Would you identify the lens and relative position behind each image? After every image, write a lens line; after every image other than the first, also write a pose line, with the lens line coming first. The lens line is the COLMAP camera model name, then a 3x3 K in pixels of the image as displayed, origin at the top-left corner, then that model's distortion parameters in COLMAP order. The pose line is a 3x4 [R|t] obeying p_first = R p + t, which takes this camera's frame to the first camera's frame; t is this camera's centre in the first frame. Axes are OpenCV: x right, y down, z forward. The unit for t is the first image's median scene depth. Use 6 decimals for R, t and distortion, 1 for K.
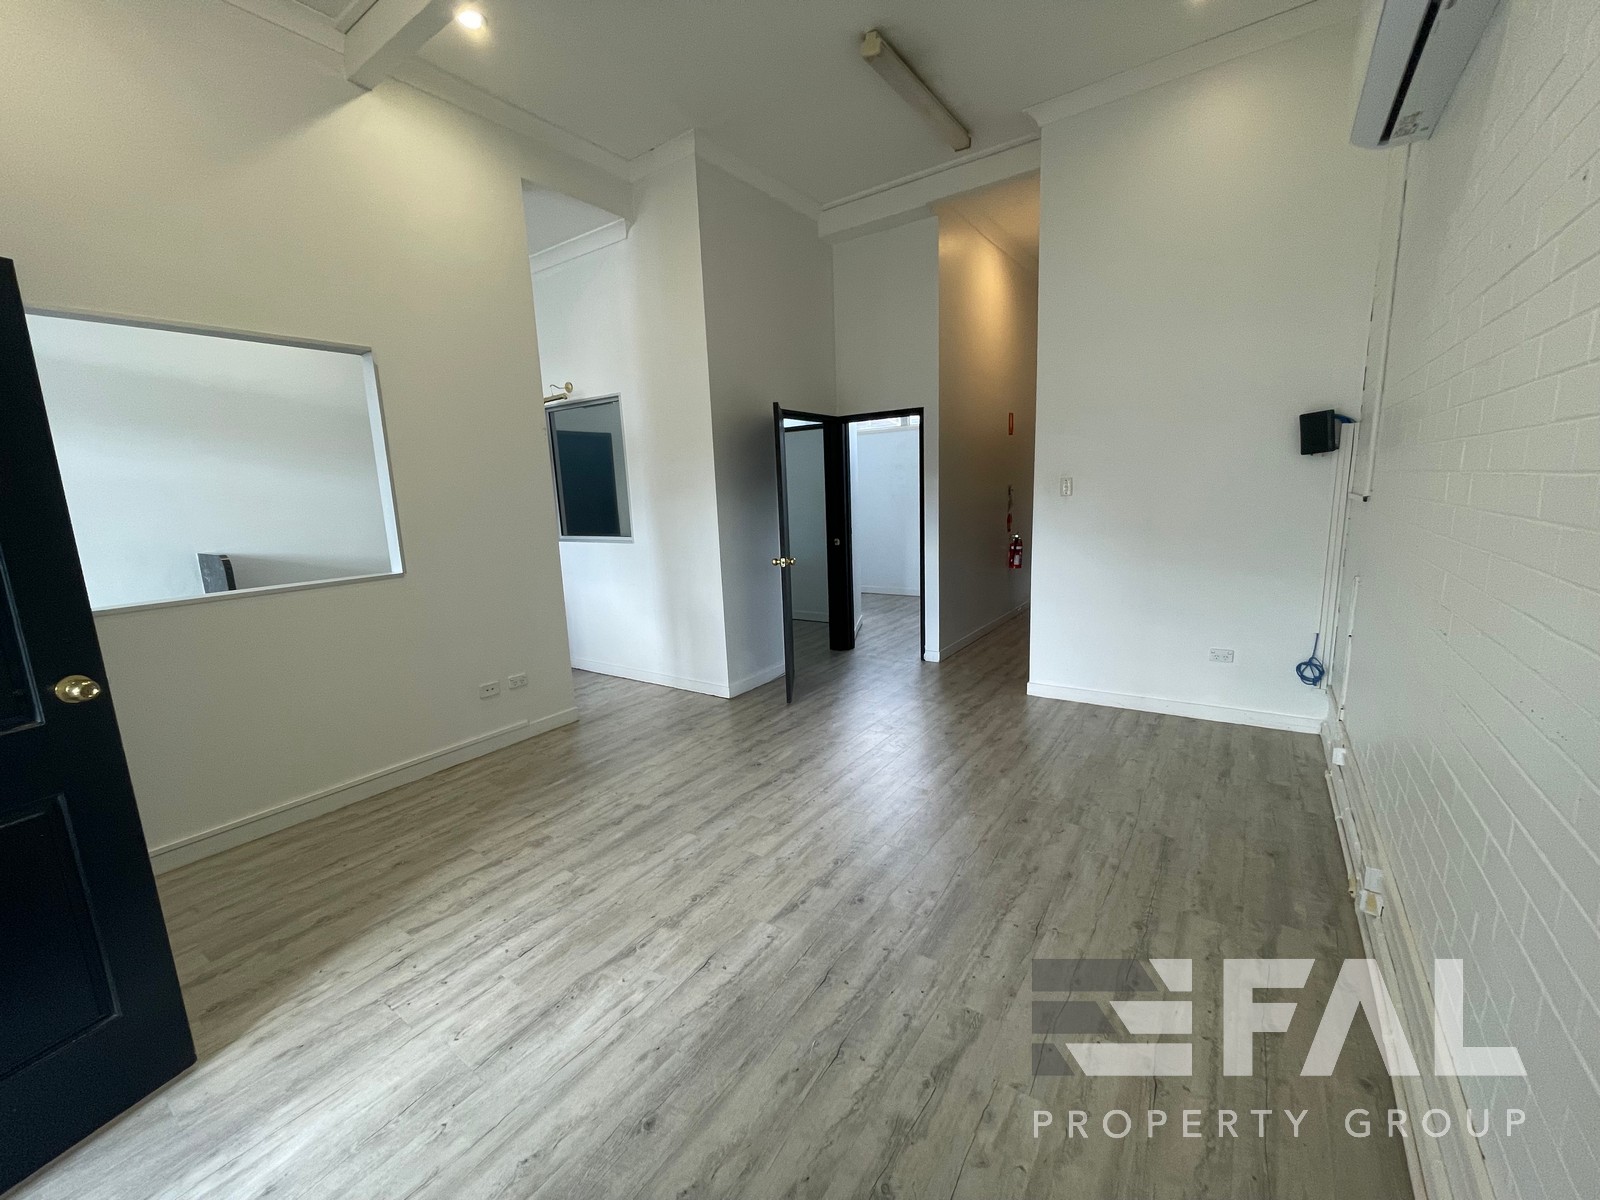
lens RADIAL K [[641.8, 0, 800.3], [0, 641.8, 599.8], [0, 0, 1]] dist [0.002911, 0.000673]
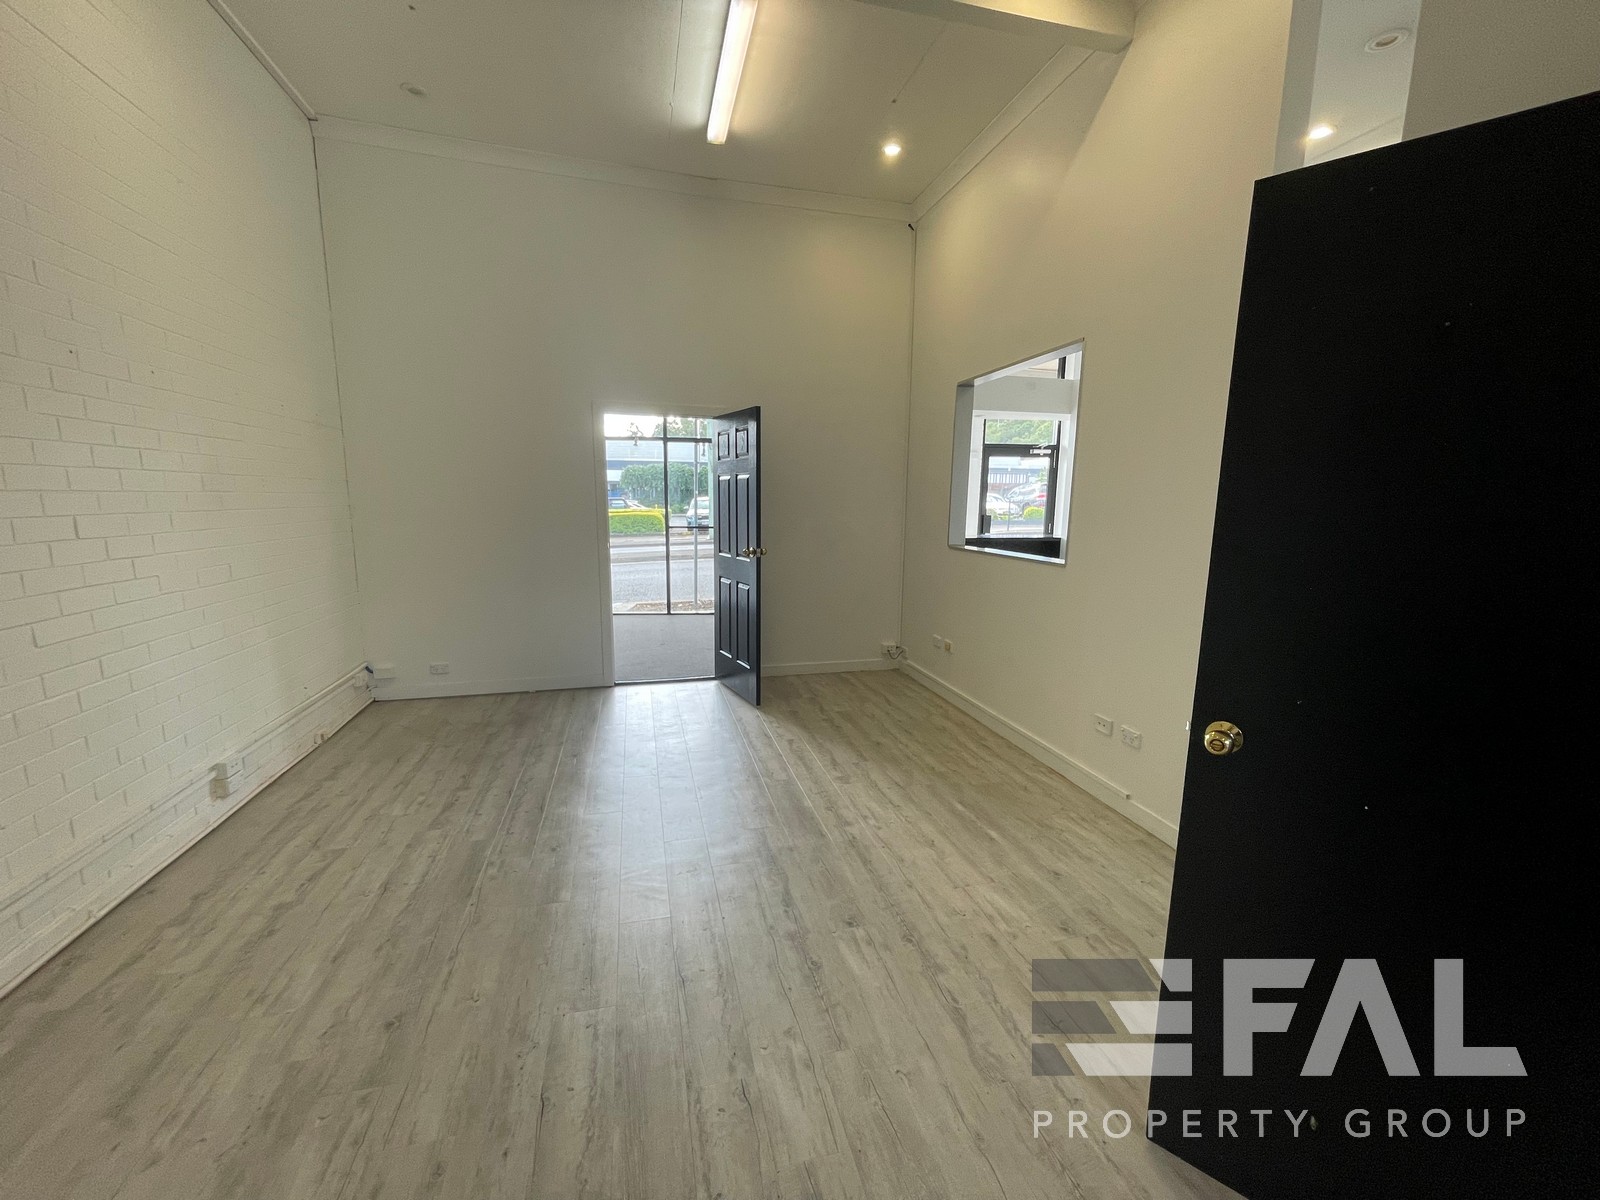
lens RADIAL K [[641.8, 0, 798.2], [0, 641.8, 599.2], [0, 0, 1]] dist [0.002911, 0.000673]
pose [[-0.652340, 0.155480, -0.741808, 0.486861], [-0.112523, 0.948020, 0.297653, -0.290356], [0.749527, 0.277641, -0.600936, 1.552068]]
